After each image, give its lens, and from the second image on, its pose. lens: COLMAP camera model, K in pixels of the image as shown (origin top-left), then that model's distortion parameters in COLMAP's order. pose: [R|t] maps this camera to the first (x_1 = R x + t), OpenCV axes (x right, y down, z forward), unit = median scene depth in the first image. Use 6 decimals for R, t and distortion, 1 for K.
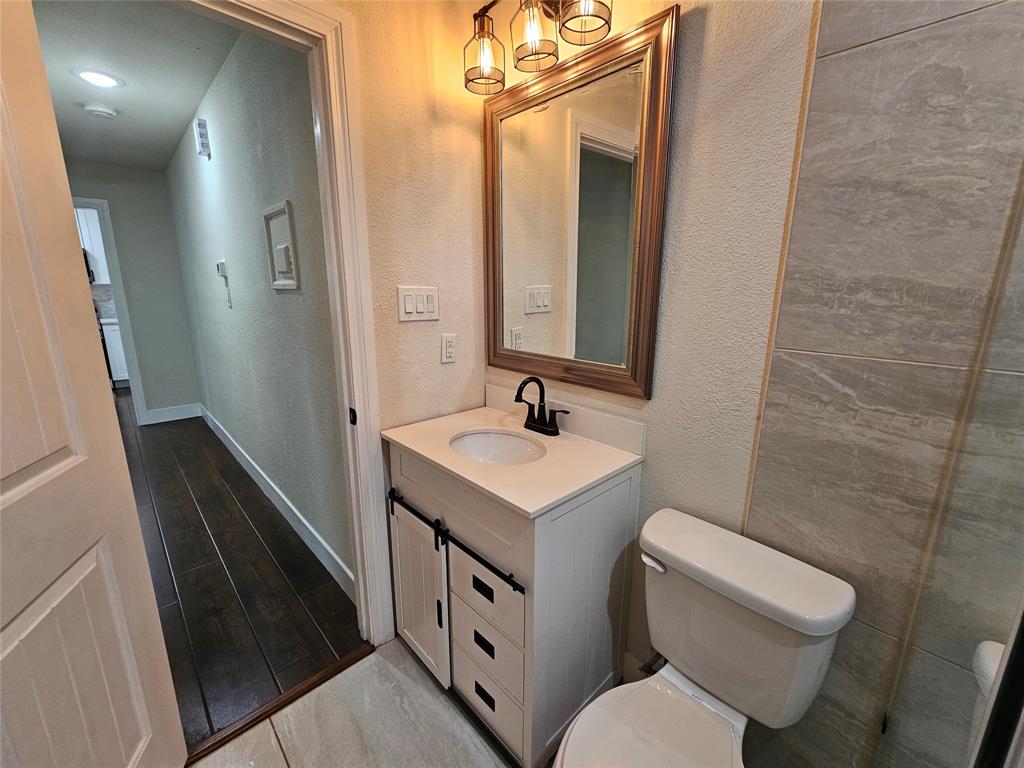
lens RADIAL K [[418.2, 0, 518.5], [0, 418.2, 381.4], [0, 0, 1]] dist [-0.000452, 0.000024]
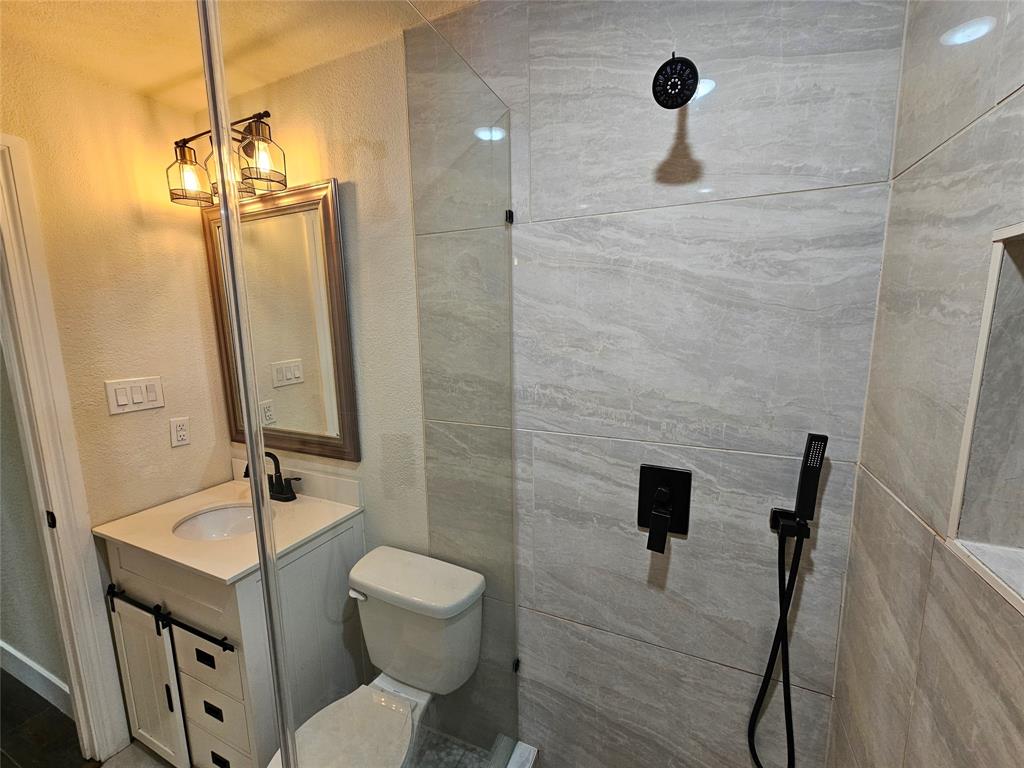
lens RADIAL K [[418.2, 0, 518.5], [0, 418.2, 381.4], [0, 0, 1]] dist [-0.000452, 0.000024]
pose [[0.926268, -0.077080, 0.368899, 0.292278], [0.105144, 0.992848, -0.056554, -0.069255], [-0.361902, 0.091172, 0.927747, -0.339146]]
